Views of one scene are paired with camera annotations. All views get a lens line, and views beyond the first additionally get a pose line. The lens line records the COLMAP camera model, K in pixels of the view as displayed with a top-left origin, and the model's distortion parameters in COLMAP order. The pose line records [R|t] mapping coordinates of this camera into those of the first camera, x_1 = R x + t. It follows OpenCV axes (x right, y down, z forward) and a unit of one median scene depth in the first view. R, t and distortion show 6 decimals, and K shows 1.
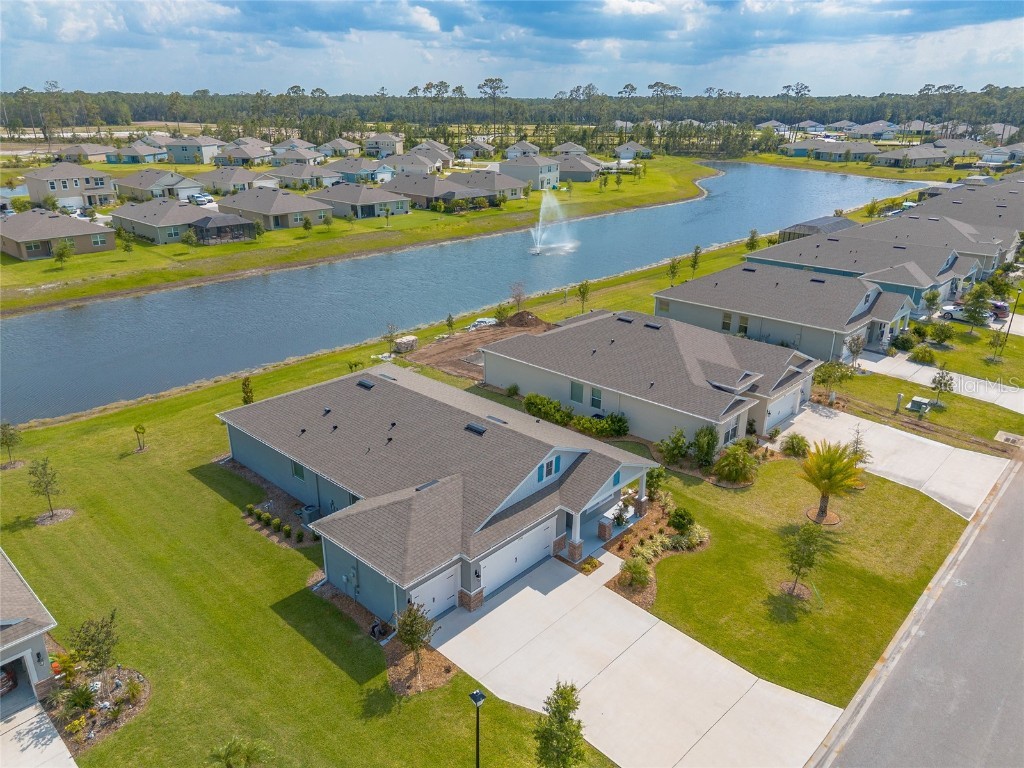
lens RADIAL K [[720.8, 0, 510.2], [0, 720.8, 384.3], [0, 0, 1]] dist [0.081285, -0.087577]
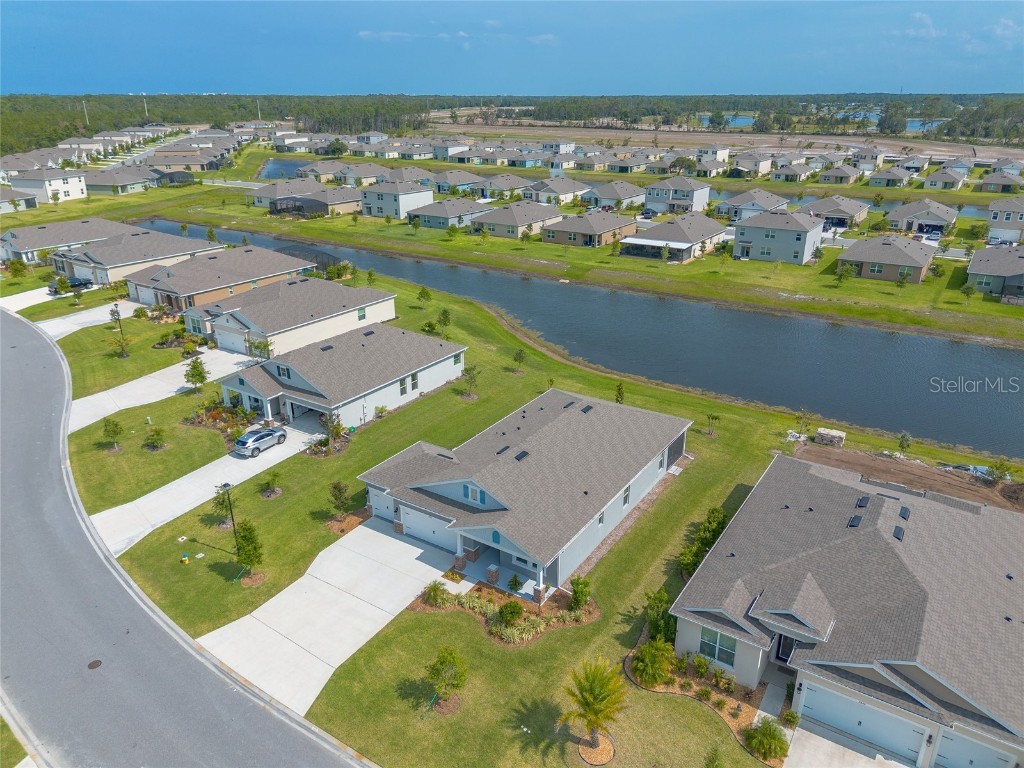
lens RADIAL K [[723.2, 0, 512.0], [0, 723.2, 384.0], [0, 0, 1]] dist [0.070886, -0.079636]
pose [[0.172341, 0.357178, -0.917999, 0.896426], [-0.357366, 0.891121, 0.279630, -0.335856], [0.917926, 0.279870, 0.281220, 0.495463]]
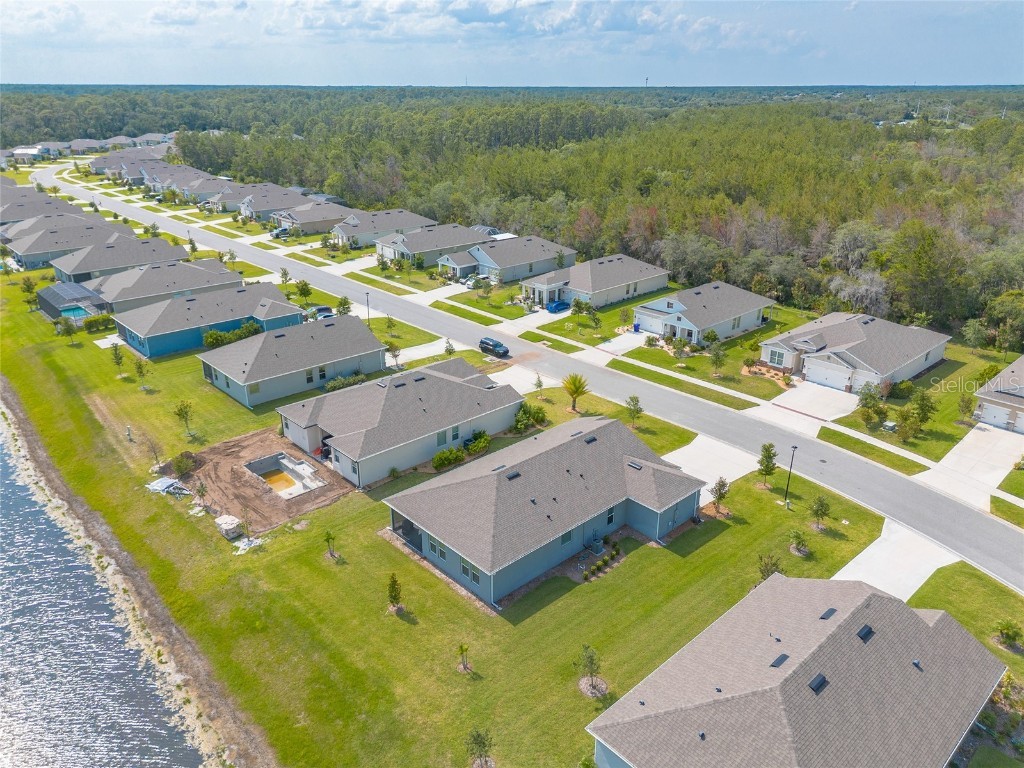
lens RADIAL K [[724.5, 0, 510.5], [0, 724.5, 388.0], [0, 0, 1]] dist [0.079187, -0.092087]
pose [[0.072480, -0.384109, 0.920438, -1.275022], [0.362134, 0.870019, 0.334552, -0.549412], [-0.929304, 0.309074, 0.202158, 0.640110]]
